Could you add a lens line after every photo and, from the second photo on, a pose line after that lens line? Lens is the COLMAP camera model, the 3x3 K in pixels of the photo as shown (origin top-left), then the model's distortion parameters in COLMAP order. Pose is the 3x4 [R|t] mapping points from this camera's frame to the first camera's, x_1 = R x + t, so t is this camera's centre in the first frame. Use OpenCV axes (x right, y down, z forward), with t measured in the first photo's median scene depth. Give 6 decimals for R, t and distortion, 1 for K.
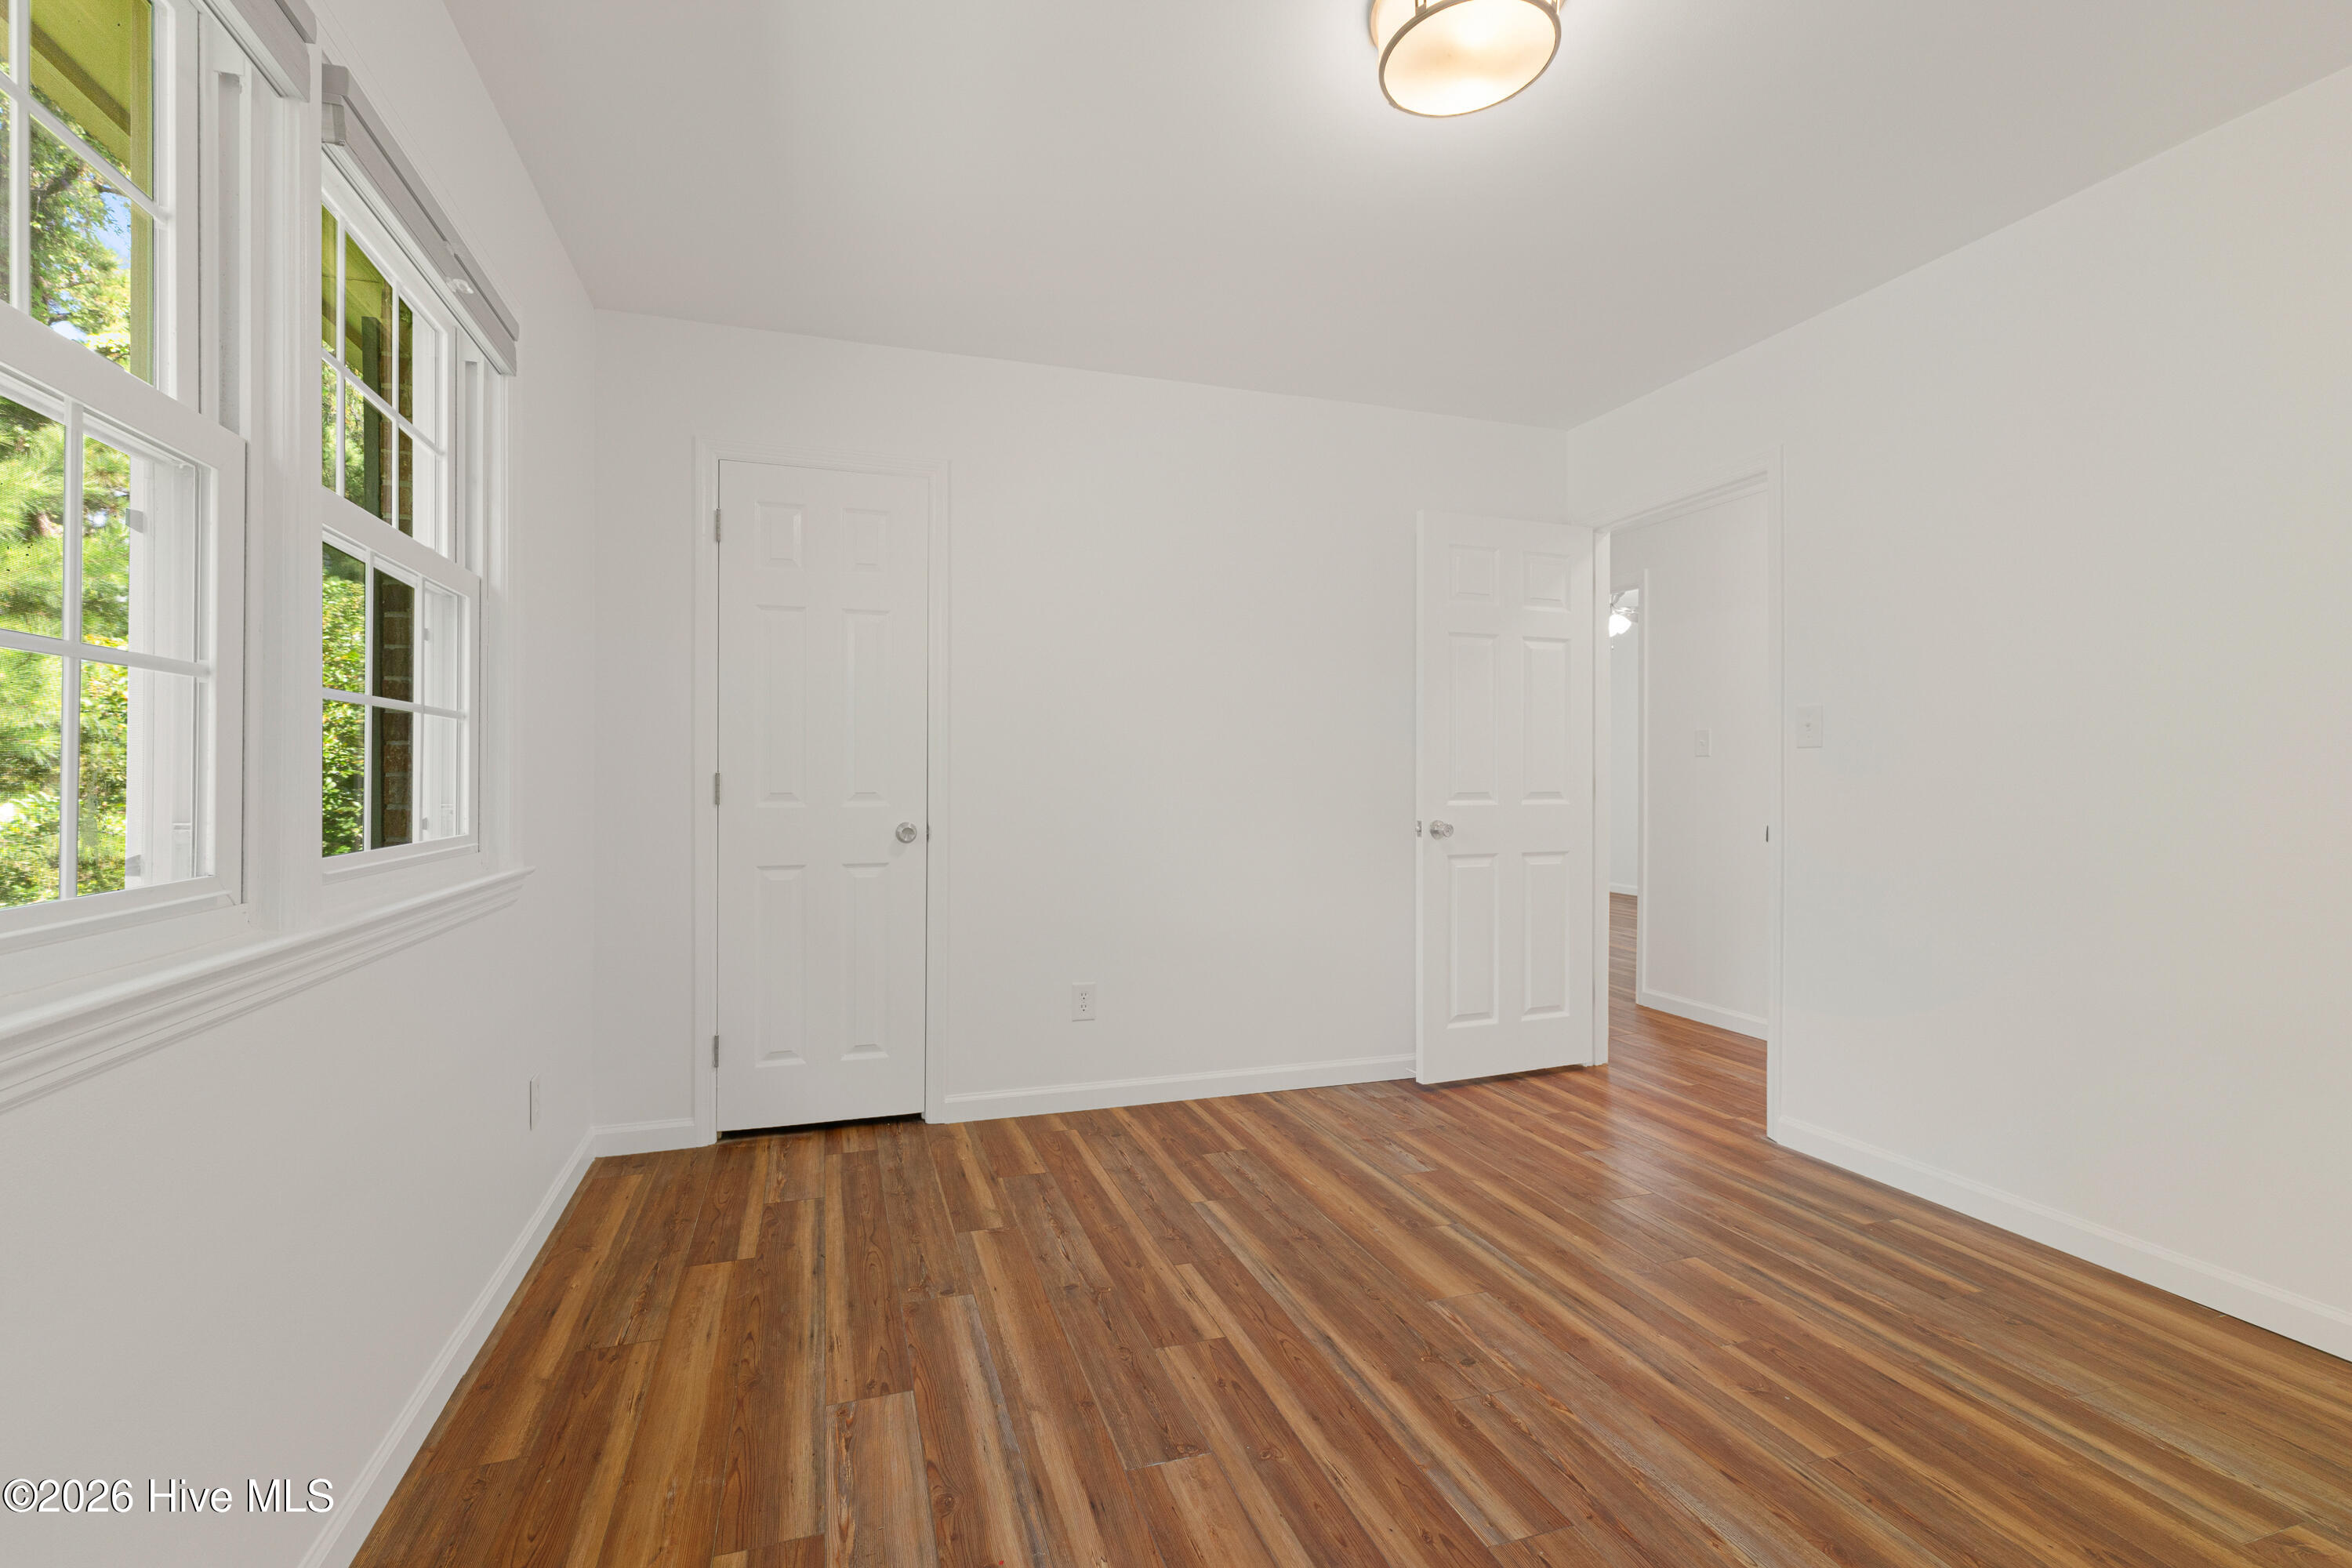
lens RADIAL K [[985.4, 0, 1174.9], [0, 985.4, 776.2], [0, 0, 1]] dist [0.004313, 0.000593]
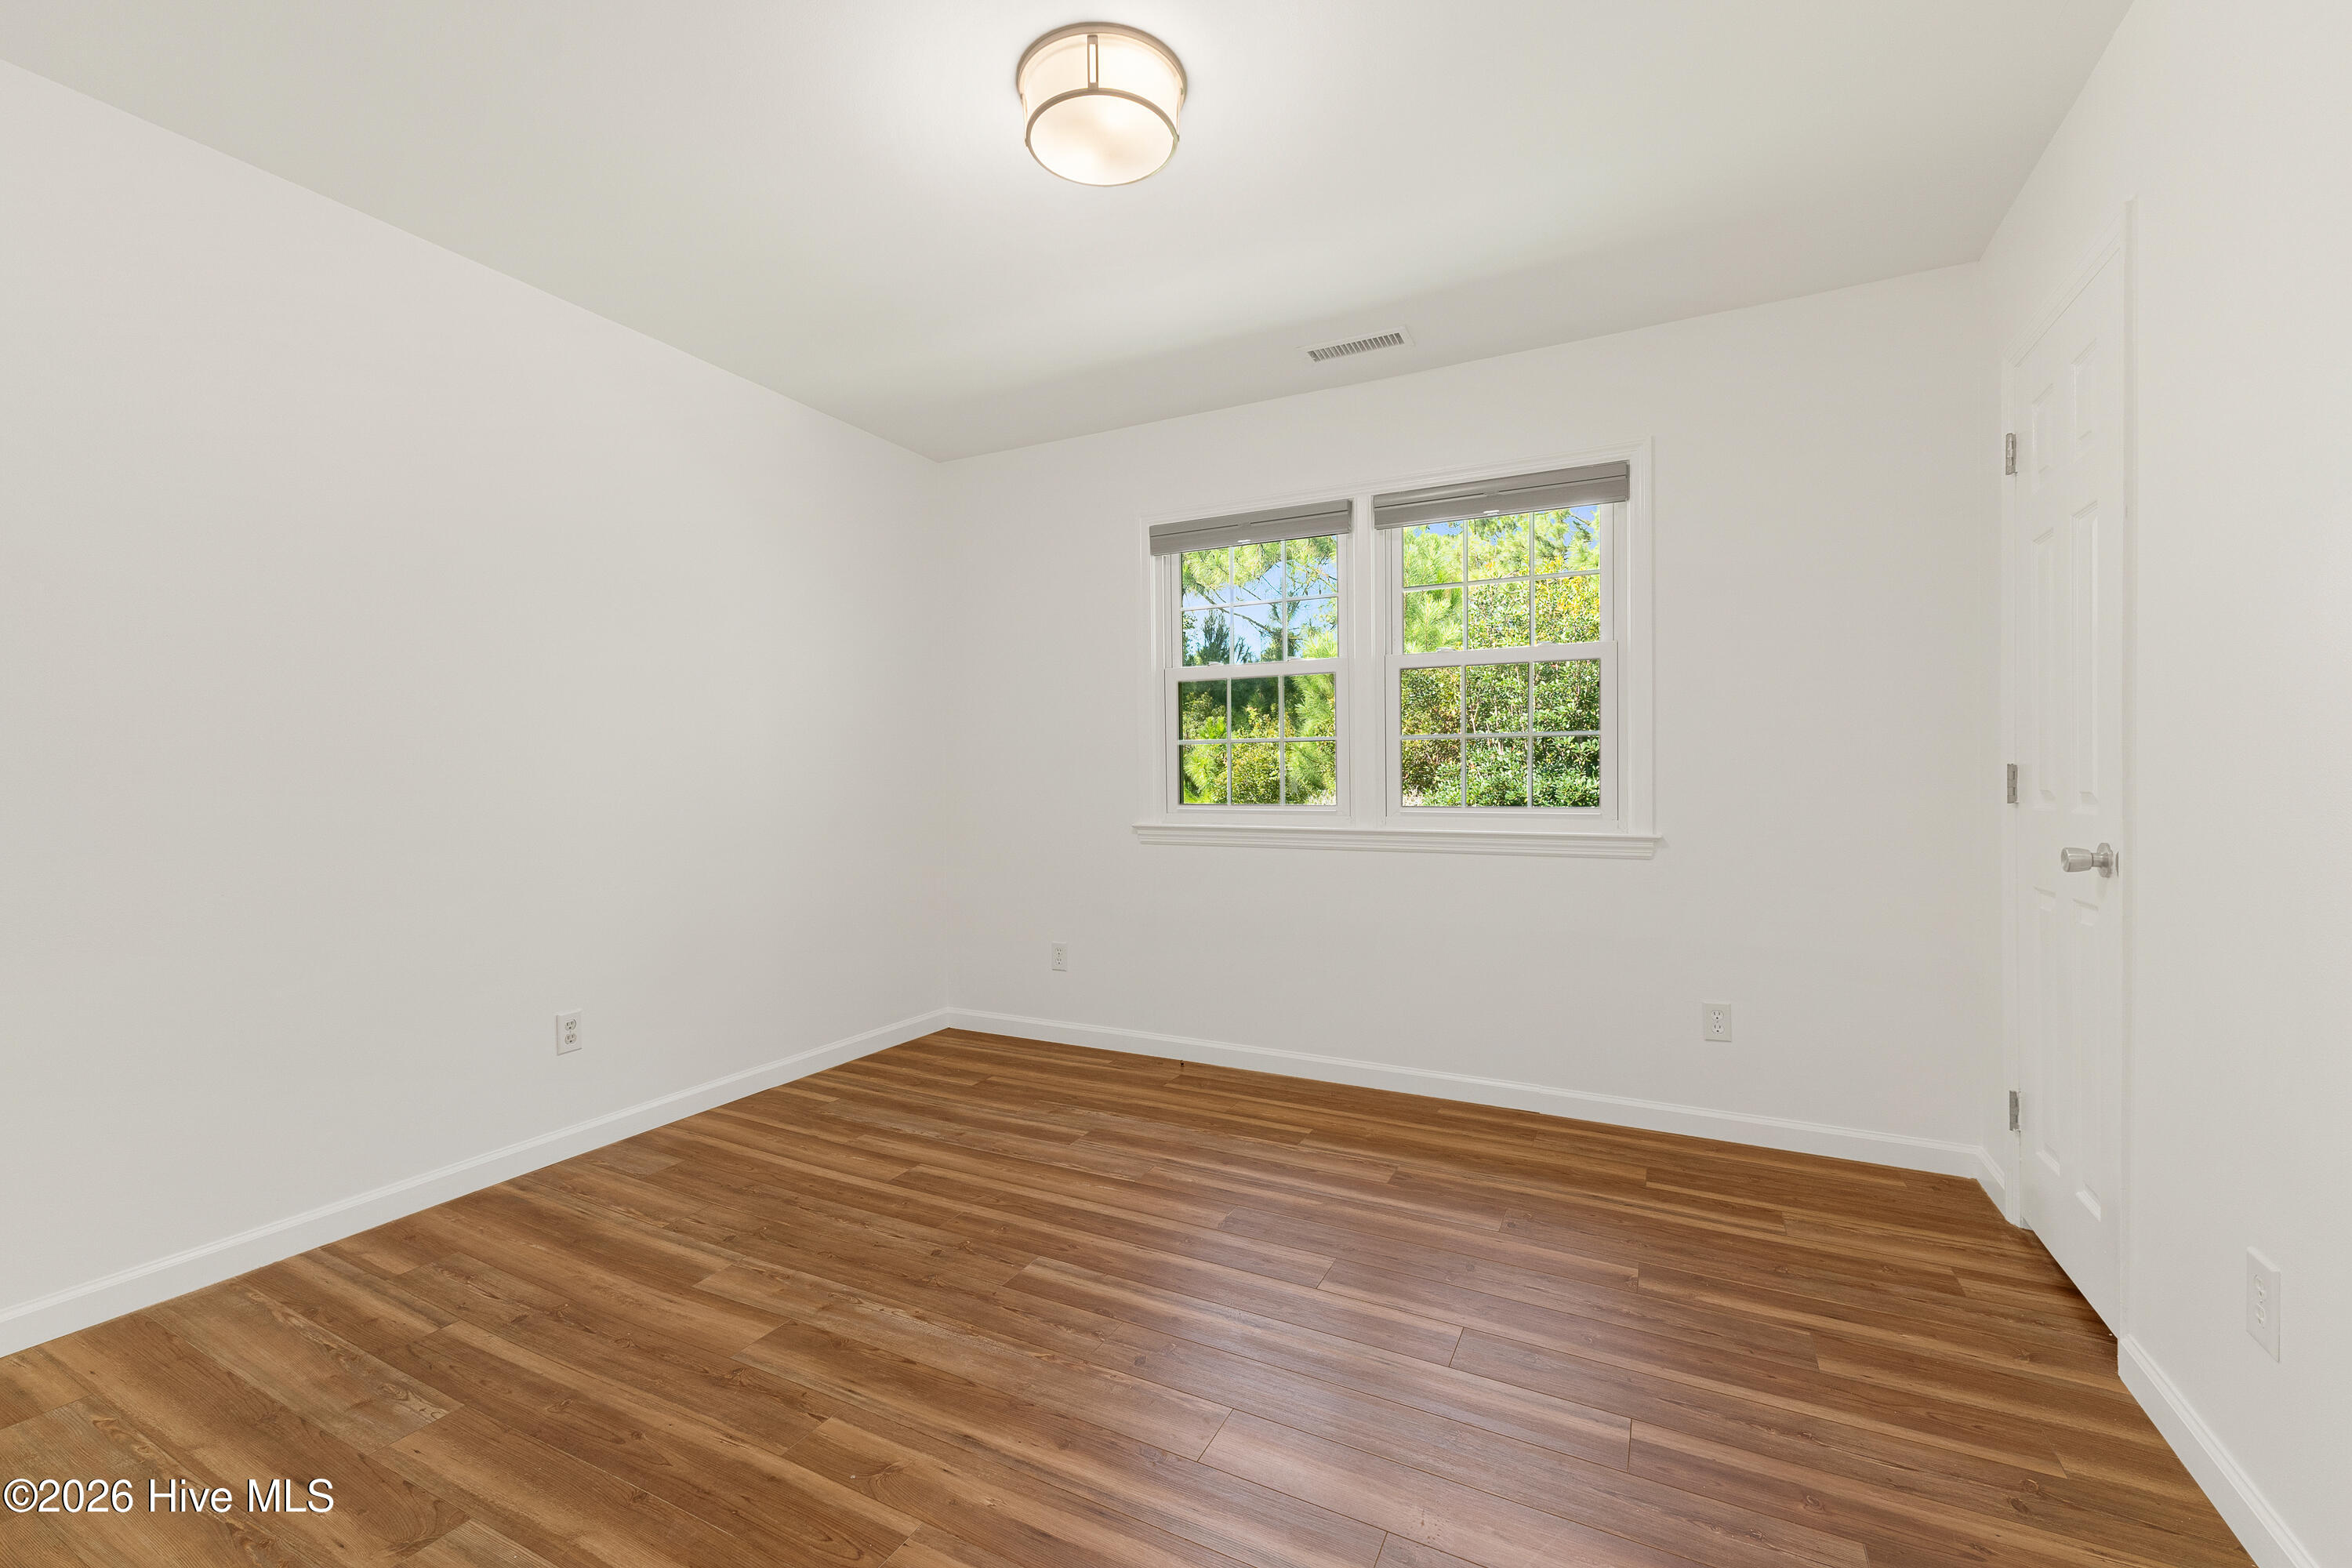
lens RADIAL K [[985.4, 0, 1174.9], [0, 985.4, 776.2], [0, 0, 1]] dist [0.004313, 0.000593]
pose [[-0.708199, 0.001462, -0.706011, 1.033412], [0.003470, 0.999993, -0.001411, -0.009885], [0.706004, -0.003449, -0.708199, 1.825215]]
